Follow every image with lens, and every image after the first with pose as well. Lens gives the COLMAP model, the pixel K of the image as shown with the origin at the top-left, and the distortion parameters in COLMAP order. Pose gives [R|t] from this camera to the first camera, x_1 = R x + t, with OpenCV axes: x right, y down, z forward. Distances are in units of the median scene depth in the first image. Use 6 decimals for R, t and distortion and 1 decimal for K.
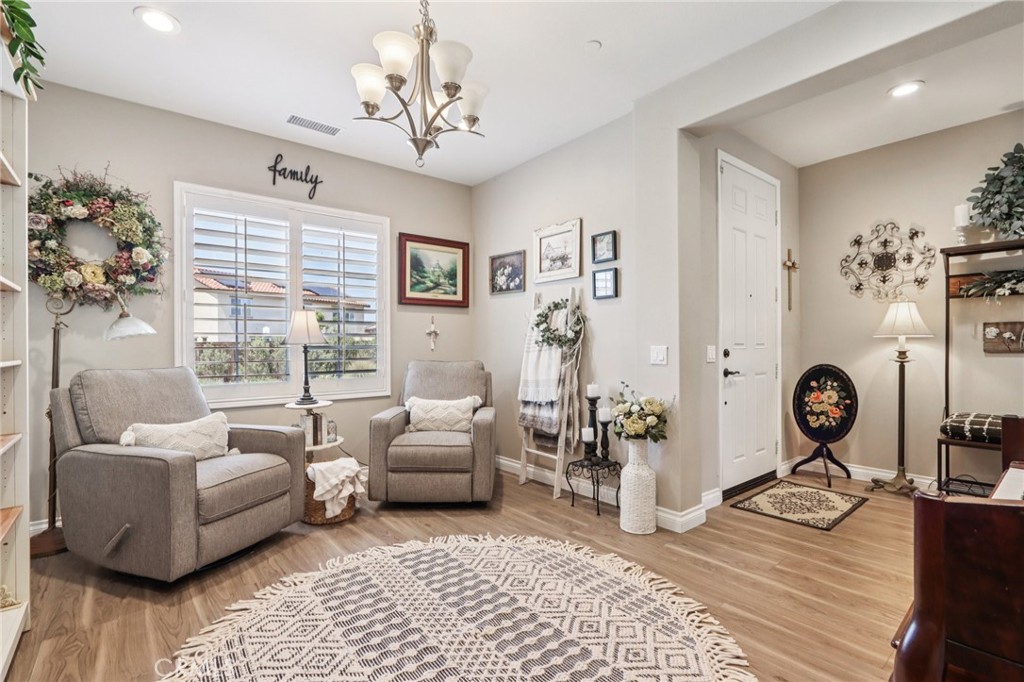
lens RADIAL K [[471.4, 0, 516.5], [0, 471.4, 343.2], [0, 0, 1]] dist [-0.021651, -0.000557]
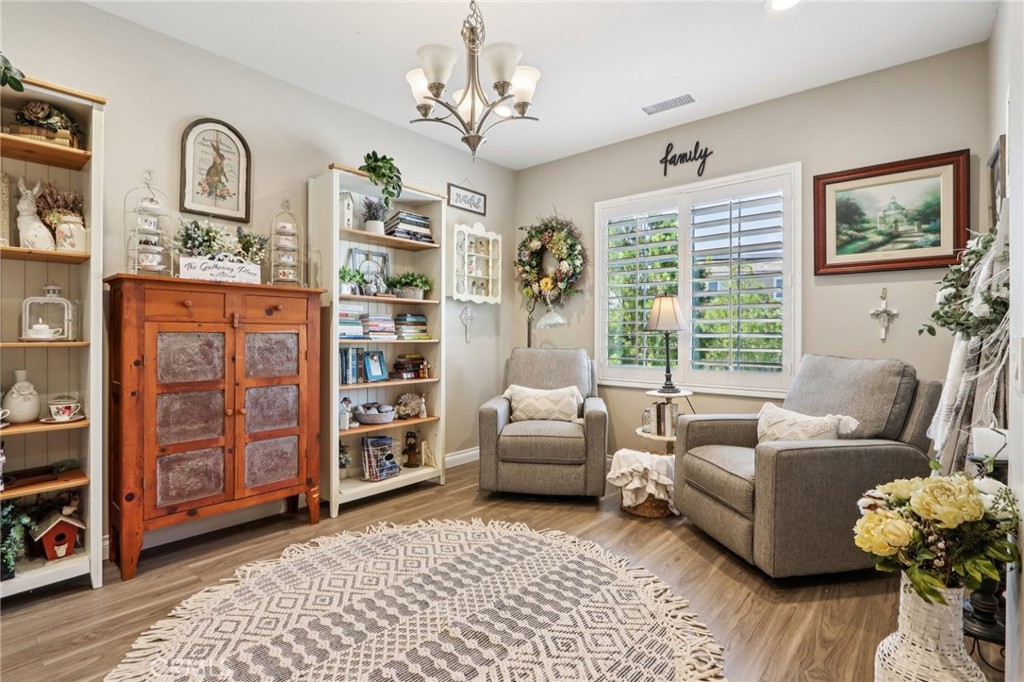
lens RADIAL K [[471.4, 0, 482.6], [0, 471.4, 329.3], [0, 0, 1]] dist [-0.021651, -0.000557]
pose [[0.159280, -0.005614, -0.987218, 0.639612], [-0.000294, 0.999984, -0.005734, 0.005907], [0.987233, 0.001203, 0.159276, 0.654788]]
